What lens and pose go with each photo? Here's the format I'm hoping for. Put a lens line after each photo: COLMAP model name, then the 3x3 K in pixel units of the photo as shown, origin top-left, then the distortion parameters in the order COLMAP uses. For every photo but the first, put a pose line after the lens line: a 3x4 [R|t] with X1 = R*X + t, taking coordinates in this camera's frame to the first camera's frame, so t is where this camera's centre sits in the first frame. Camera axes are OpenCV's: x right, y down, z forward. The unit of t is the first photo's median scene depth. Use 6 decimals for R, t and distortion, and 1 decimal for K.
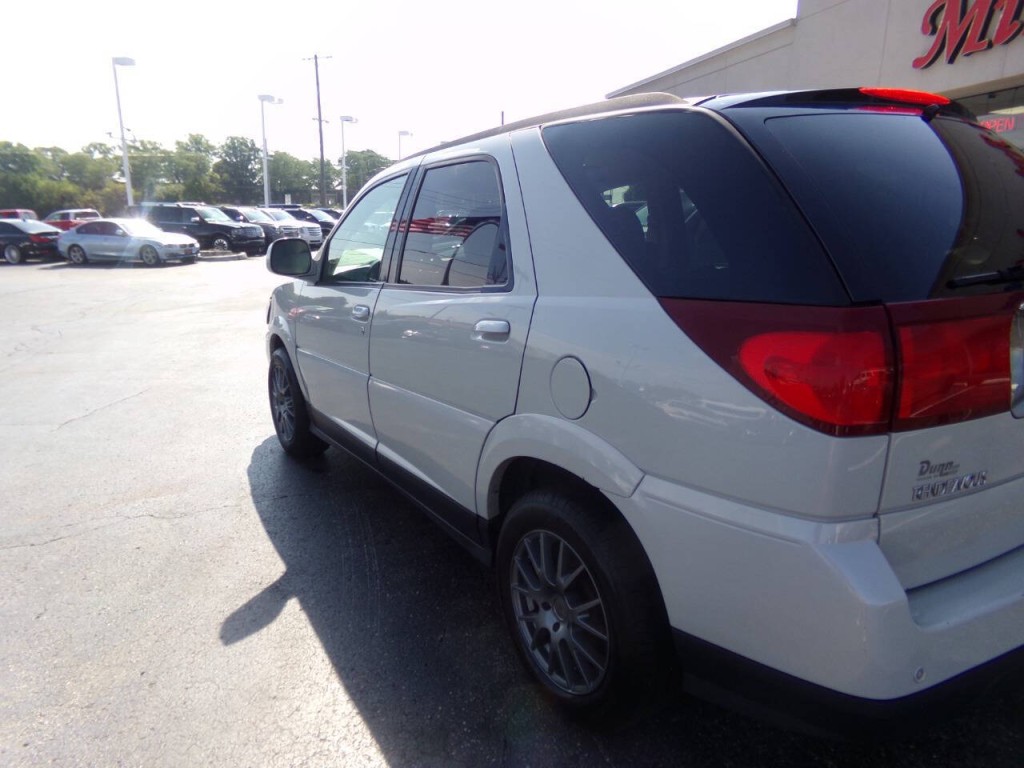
lens RADIAL K [[699.5, 0, 499.0], [0, 699.5, 405.5], [0, 0, 1]] dist [-0.051192, 0.073972]
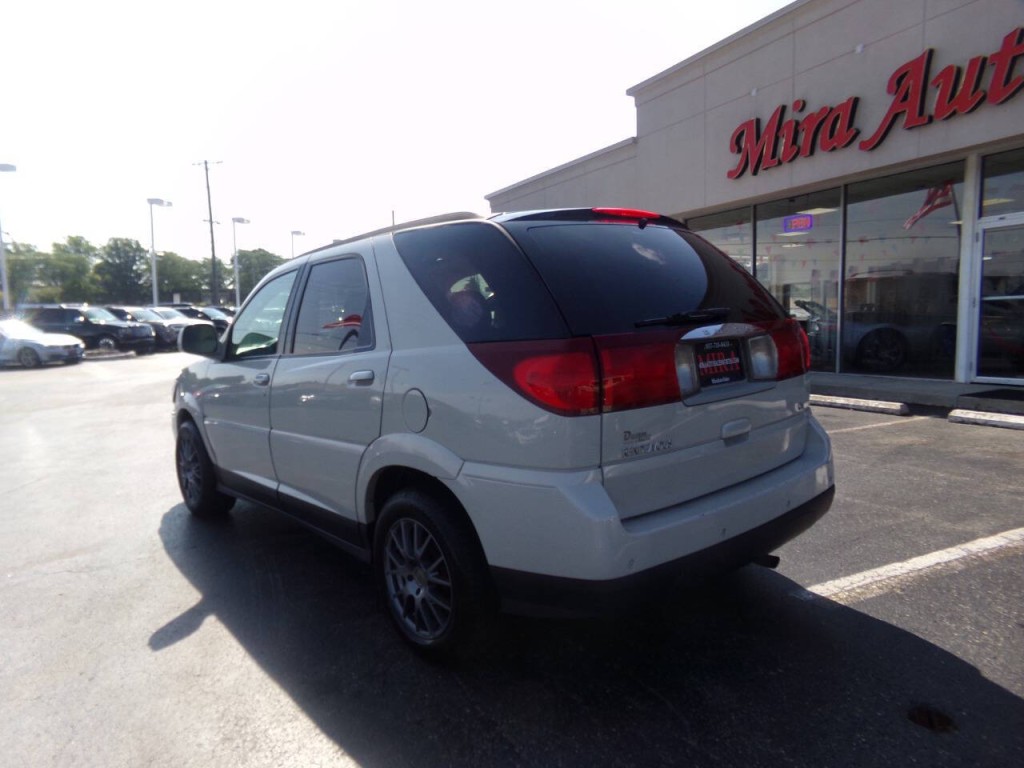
lens RADIAL K [[699.5, 0, 499.0], [0, 699.5, 405.5], [0, 0, 1]] dist [-0.051192, 0.073972]
pose [[0.988787, -0.047849, 0.141463, 0.020593], [0.065370, 0.990384, -0.121928, 0.044658], [-0.134268, 0.129809, 0.982406, -0.128135]]
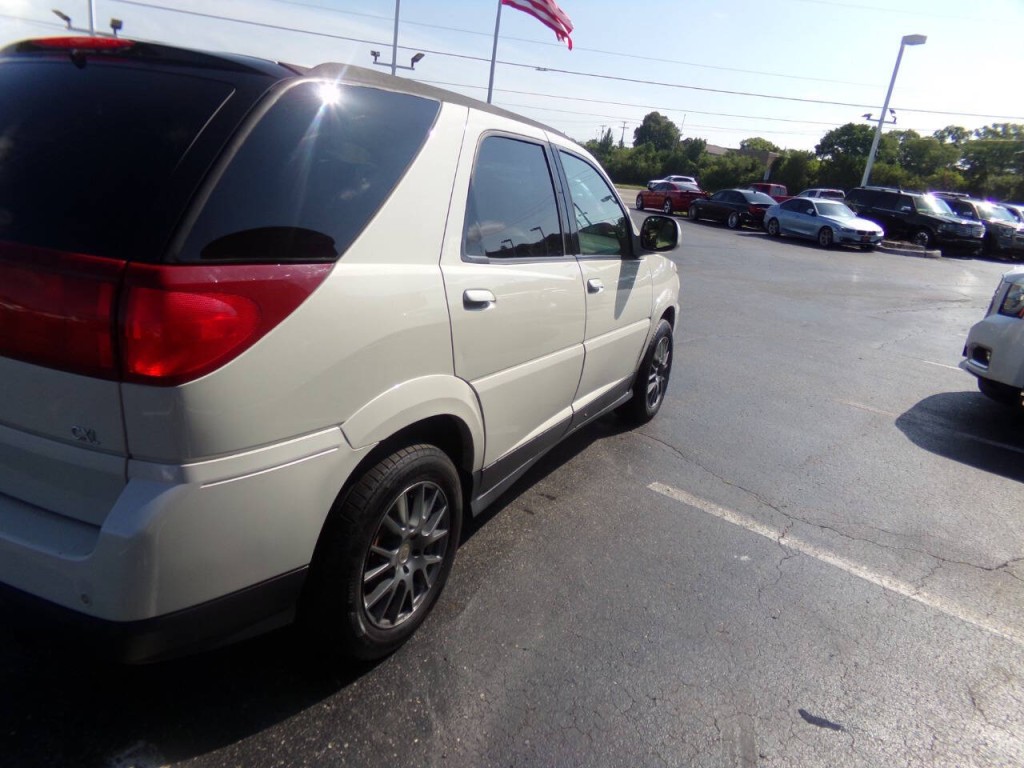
lens RADIAL K [[702.2, 0, 507.5], [0, 702.2, 407.6], [0, 0, 1]] dist [-0.067344, 0.092909]
pose [[0.514998, 0.336717, -0.788288, 0.574856], [-0.320063, 0.928643, 0.187568, -0.103538], [0.795196, 0.155705, 0.586020, 0.297520]]
